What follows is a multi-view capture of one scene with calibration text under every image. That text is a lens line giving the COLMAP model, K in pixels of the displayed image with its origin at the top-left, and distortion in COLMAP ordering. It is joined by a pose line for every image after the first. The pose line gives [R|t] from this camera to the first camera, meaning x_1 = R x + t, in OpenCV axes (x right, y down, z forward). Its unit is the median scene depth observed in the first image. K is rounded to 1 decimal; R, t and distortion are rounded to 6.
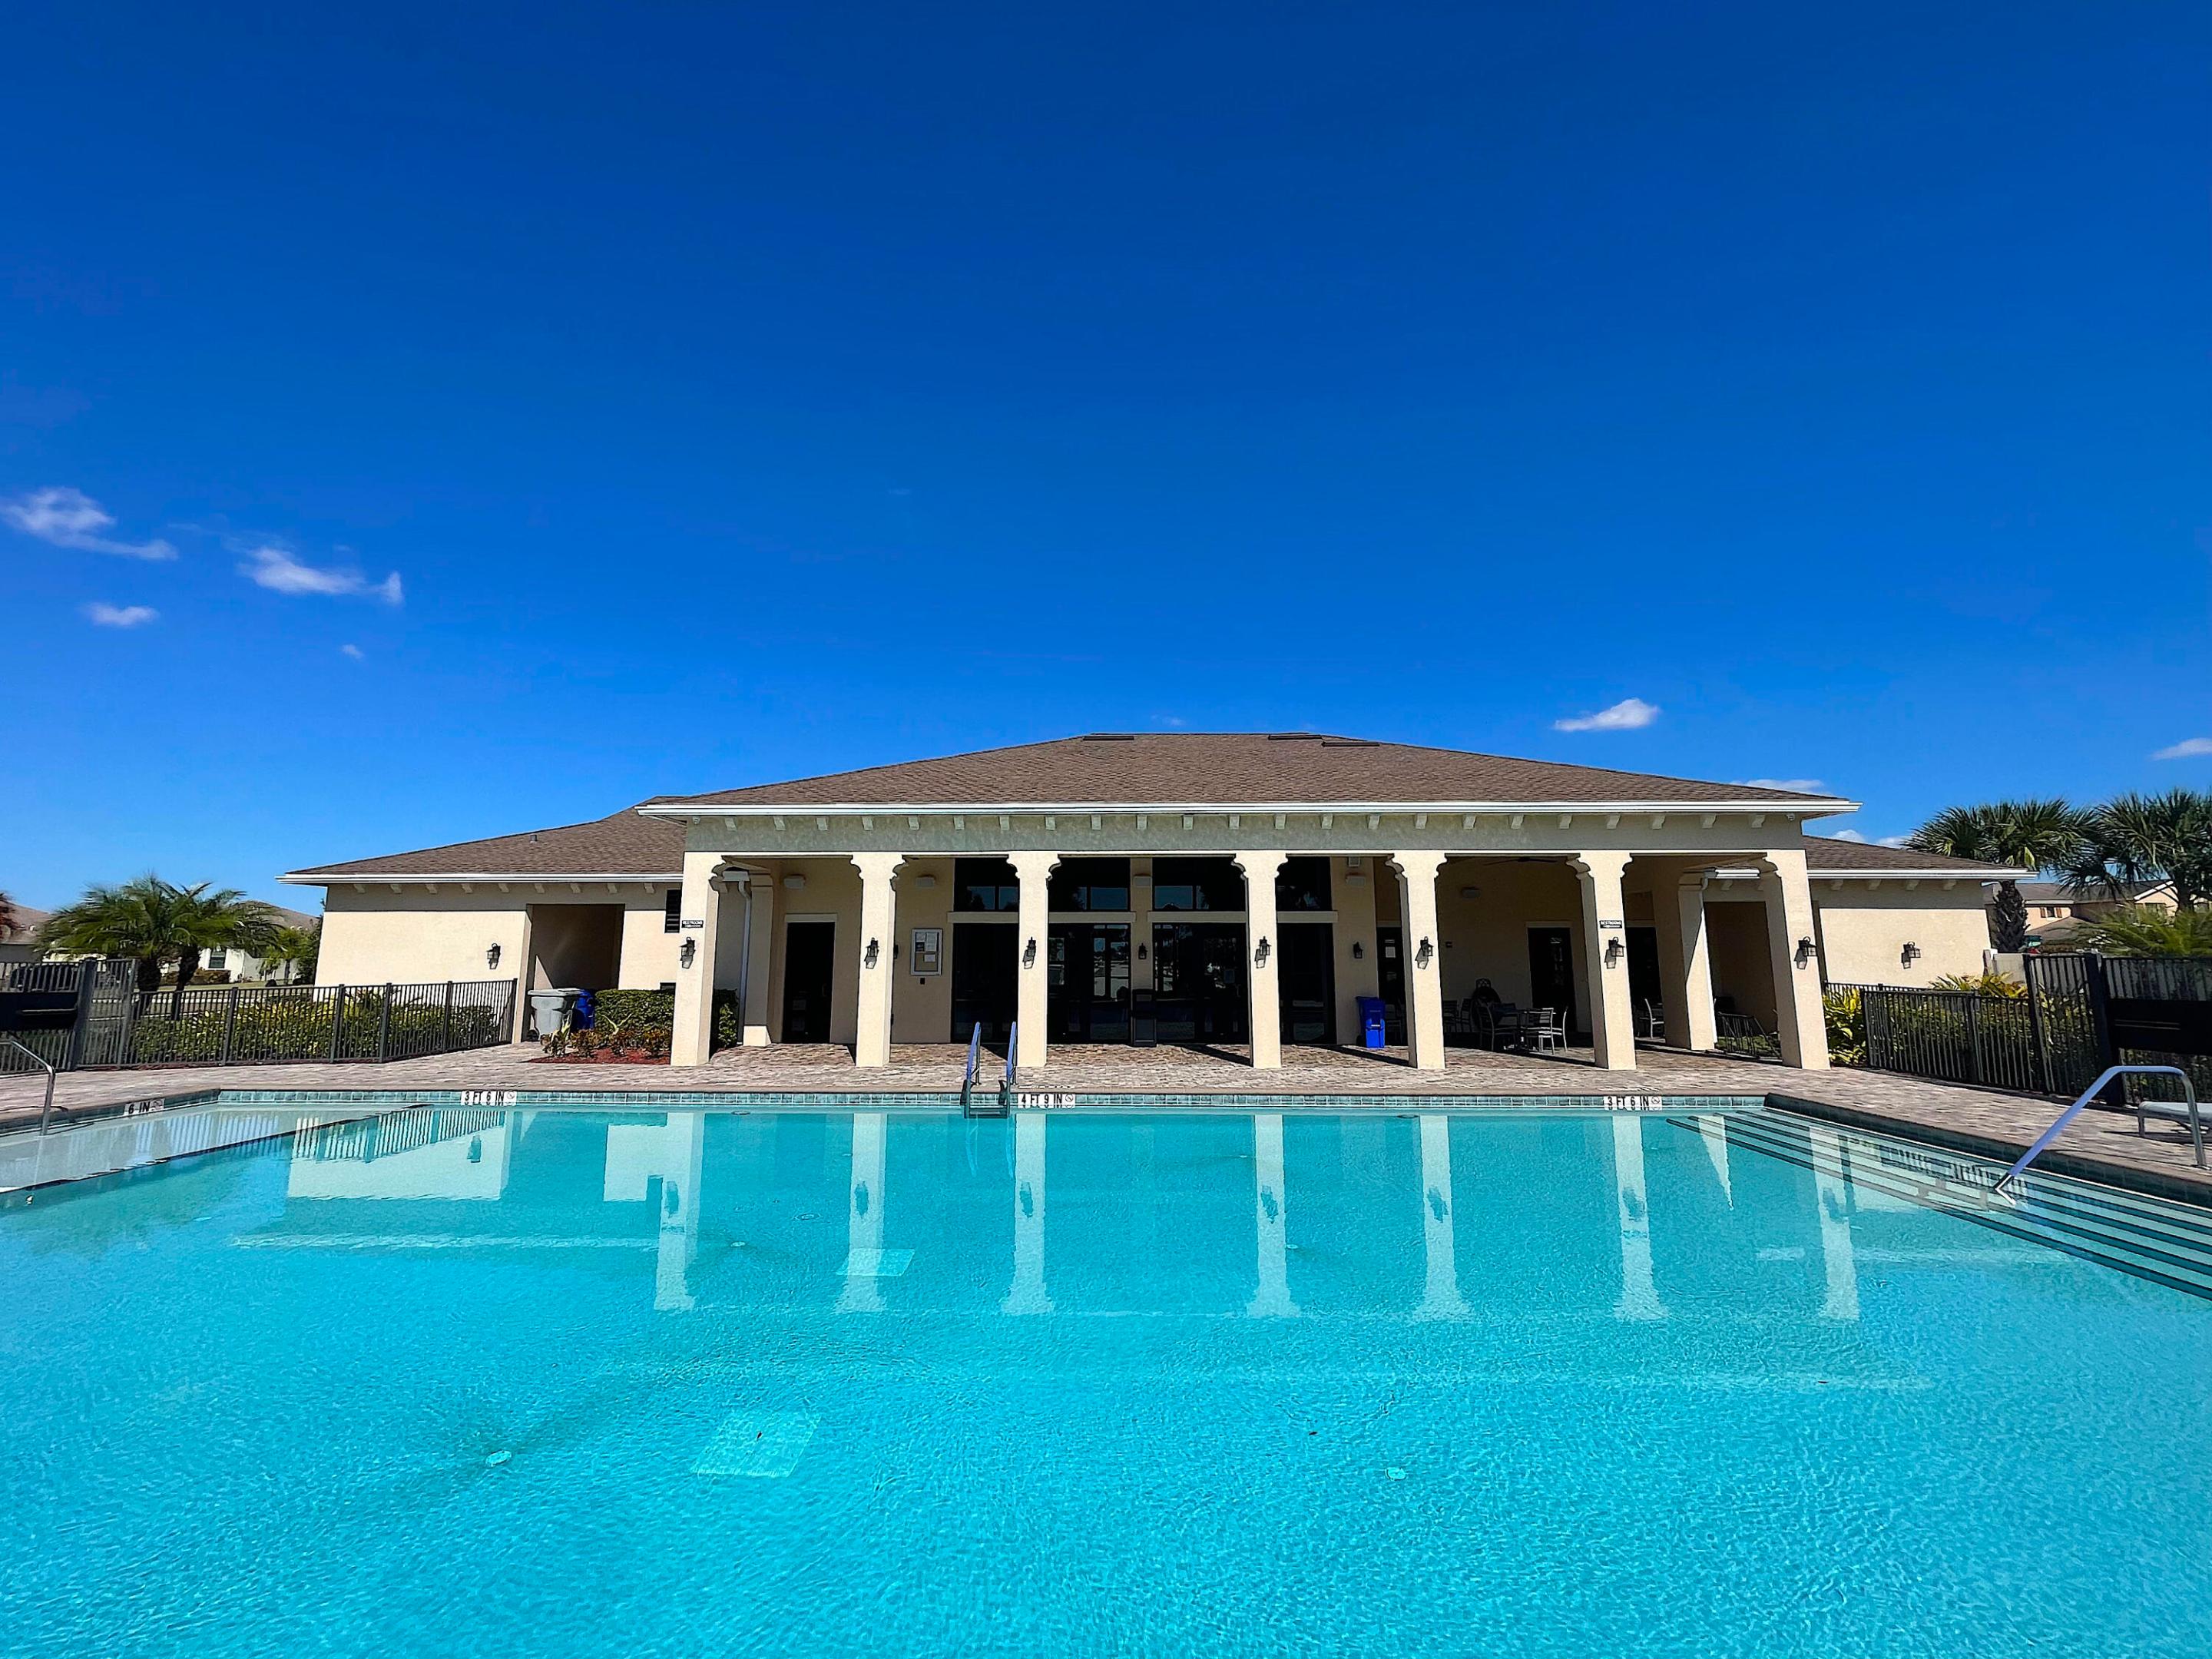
lens RADIAL K [[893.5, 0, 1102.1], [0, 893.5, 826.9], [0, 0, 1]] dist [-0.000609, -0.000036]
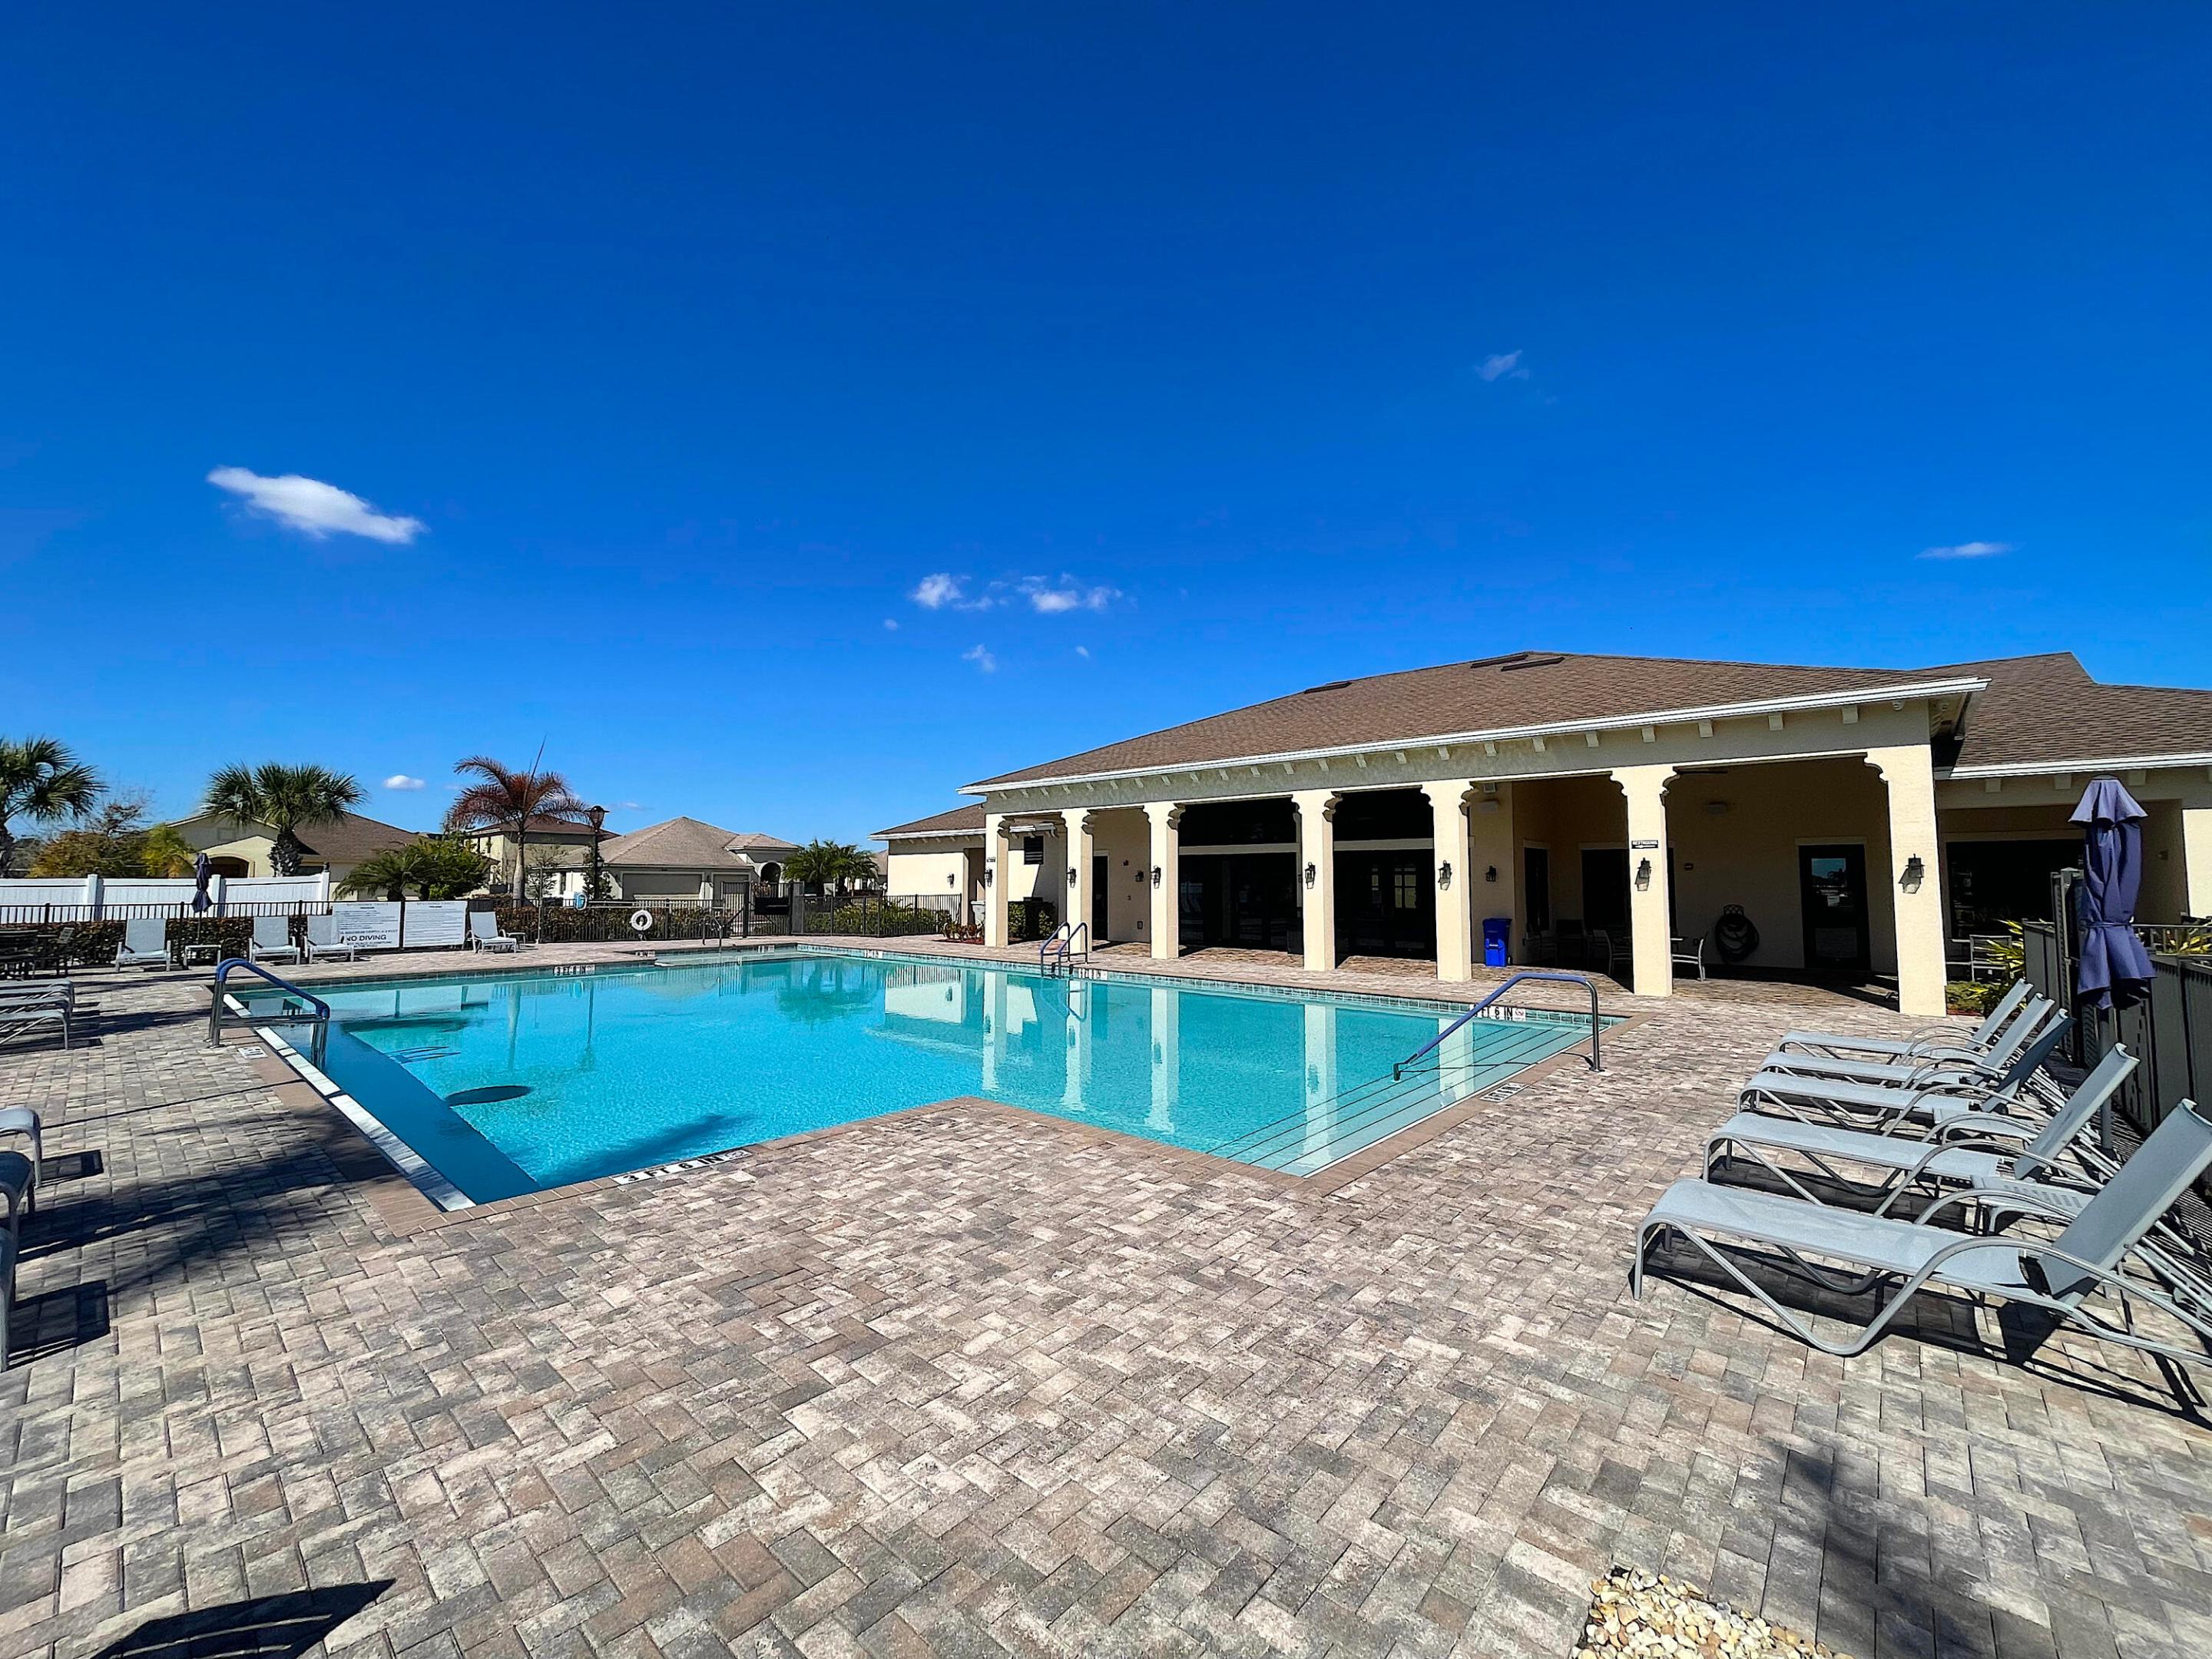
lens RADIAL K [[893.5, 0, 1102.1], [0, 893.5, 826.9], [0, 0, 1]] dist [-0.000609, -0.000036]
pose [[0.758699, -0.039603, -0.650237, 0.690890], [0.091349, 0.994756, 0.046000, -0.004642], [0.645005, -0.094299, 0.758338, -0.076630]]
